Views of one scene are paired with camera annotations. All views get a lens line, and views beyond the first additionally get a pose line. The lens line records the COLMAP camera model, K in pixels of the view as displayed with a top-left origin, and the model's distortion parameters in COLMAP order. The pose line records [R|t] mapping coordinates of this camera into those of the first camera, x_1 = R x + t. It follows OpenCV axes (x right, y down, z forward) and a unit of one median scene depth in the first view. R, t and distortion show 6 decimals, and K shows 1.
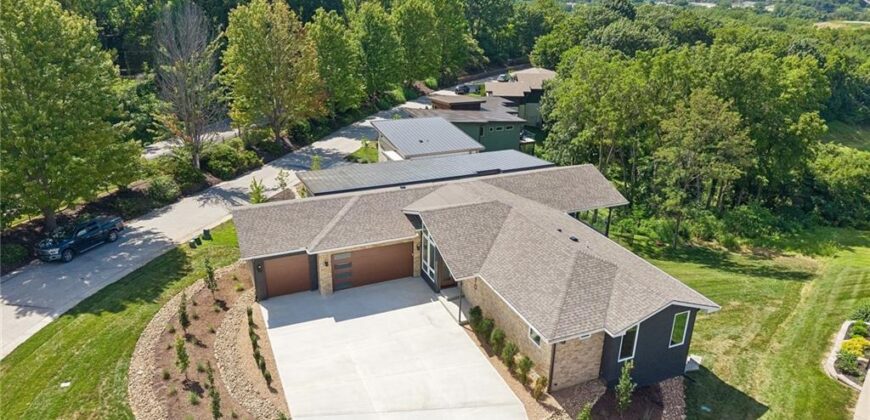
lens RADIAL K [[592.5, 0, 415.9], [0, 592.5, 212.6], [0, 0, 1]] dist [0.002449, -0.005566]
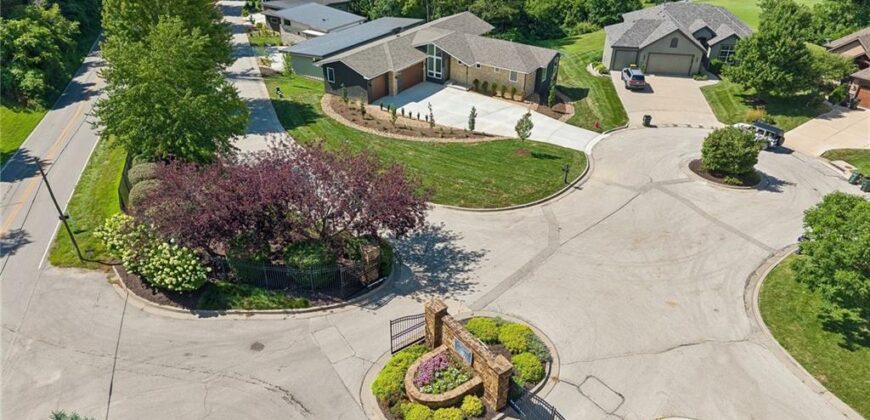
lens RADIAL K [[603.2, 0, 435.0], [0, 603.2, 210.0], [0, 0, 1]] dist [0.047314, -0.041937]
pose [[0.829159, -0.290561, 0.477566, -0.686871], [0.210531, 0.953713, 0.214730, 0.062953], [-0.517853, -0.077502, 0.851952, -0.471158]]
